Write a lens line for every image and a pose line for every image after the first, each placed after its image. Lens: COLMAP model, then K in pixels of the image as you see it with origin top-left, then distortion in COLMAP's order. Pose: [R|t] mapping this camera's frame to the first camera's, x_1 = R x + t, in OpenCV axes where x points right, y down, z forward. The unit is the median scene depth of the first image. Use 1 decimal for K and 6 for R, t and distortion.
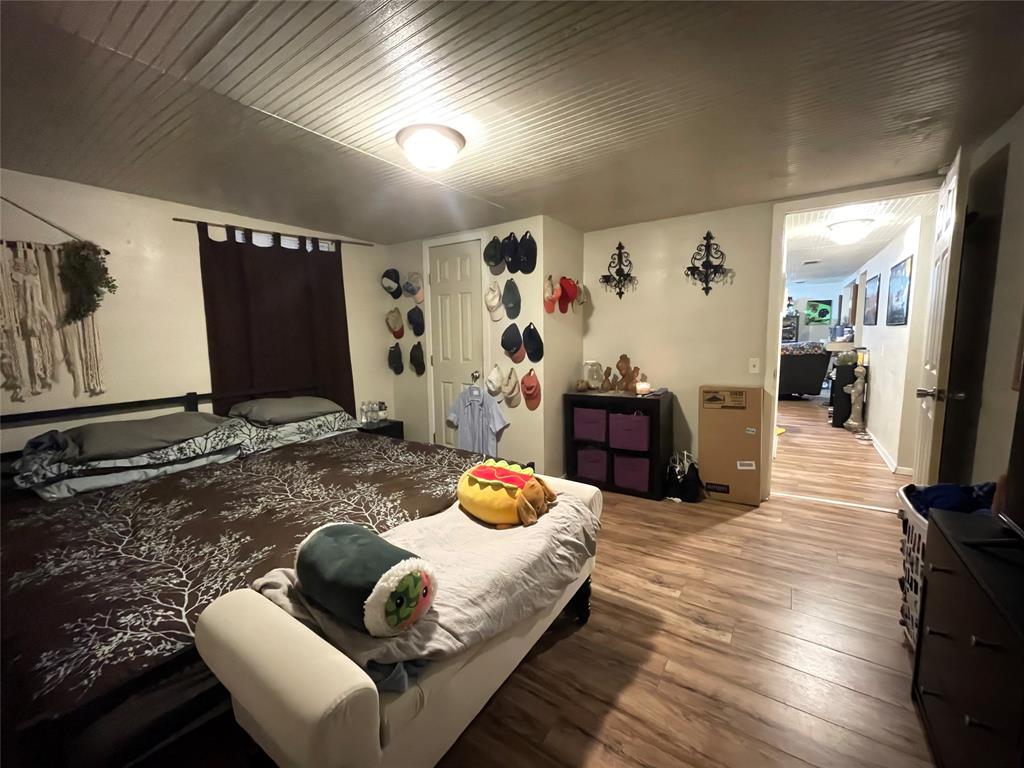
lens RADIAL K [[407.2, 0, 506.5], [0, 407.2, 380.4], [0, 0, 1]] dist [-0.006782, -0.000162]
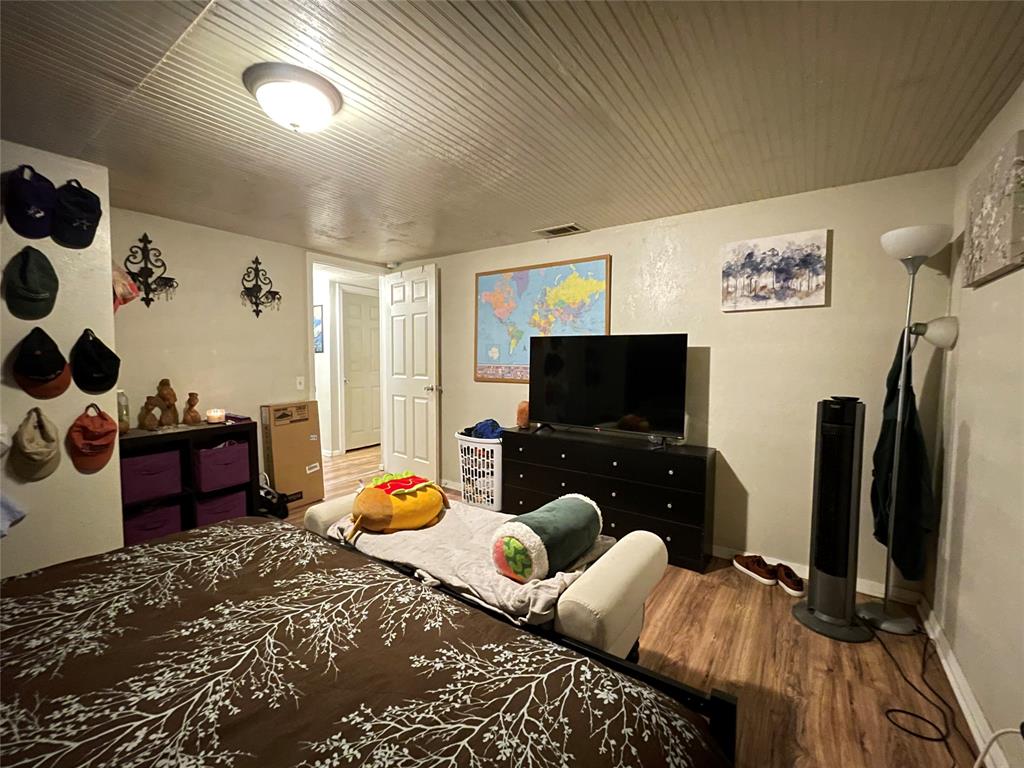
lens RADIAL K [[422.3, 0, 512.0], [0, 422.3, 384.0], [0, 0, 1]] dist [-0.013177, -0.000223]
pose [[0.011367, -0.041727, 0.999064, -0.639983], [0.108656, 0.993264, 0.040248, -0.018005], [-0.994014, 0.108097, 0.015825, 0.412266]]
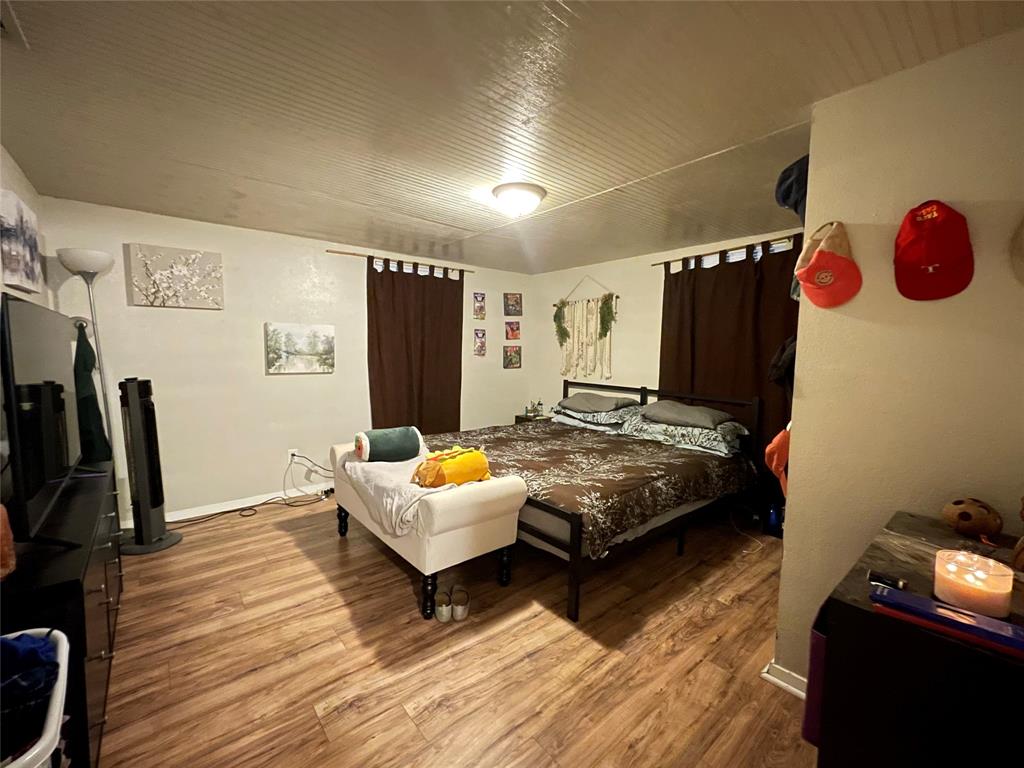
lens RADIAL K [[407.2, 0, 506.5], [0, 407.2, 380.4], [0, 0, 1]] dist [-0.006782, -0.000162]
pose [[-0.240394, 0.092352, -0.966272, 0.699820], [-0.120960, 0.984854, 0.124221, -0.109045], [0.963109, 0.146742, -0.225582, 0.852336]]
